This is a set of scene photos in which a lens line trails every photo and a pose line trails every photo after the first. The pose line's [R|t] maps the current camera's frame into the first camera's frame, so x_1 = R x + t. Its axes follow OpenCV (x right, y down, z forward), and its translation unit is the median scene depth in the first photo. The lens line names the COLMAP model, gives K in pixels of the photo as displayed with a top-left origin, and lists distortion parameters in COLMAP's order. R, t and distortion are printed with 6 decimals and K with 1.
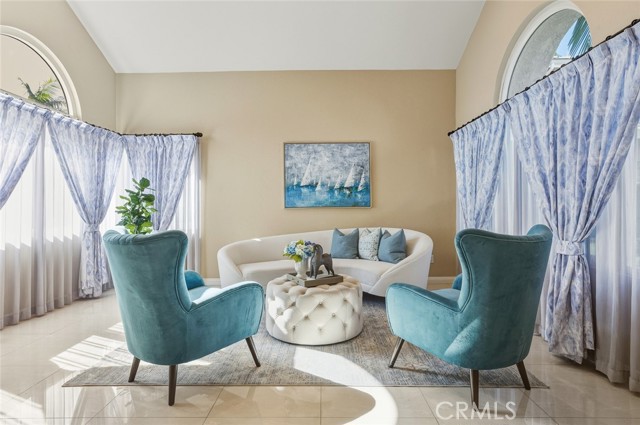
lens RADIAL K [[342.7, 0, 324.0], [0, 342.7, 207.0], [0, 0, 1]] dist [-0.008319, 0.003781]
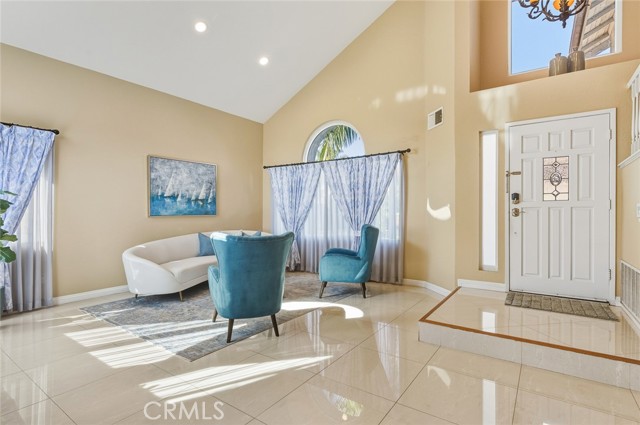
lens RADIAL K [[320.3, 0, 325.0], [0, 320.3, 213.5], [0, 0, 1]] dist [-0.001453, 0.000015]
pose [[0.559595, 0.004246, 0.828755, -0.651723], [-0.007706, 0.999970, 0.000080, -0.009528], [-0.828730, -0.006431, 0.559611, -0.026668]]
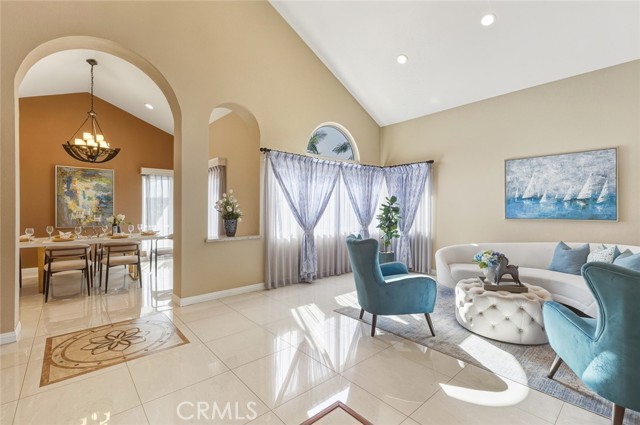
lens RADIAL K [[291.7, 0, 314.2], [0, 291.7, 209.6], [0, 0, 1]] dist [-0.000084, 0.001477]
pose [[0.650489, 0.009148, -0.759461, 0.202952], [0.001758, 0.999907, 0.013551, -0.040564], [0.759514, -0.010150, 0.650412, -0.085459]]
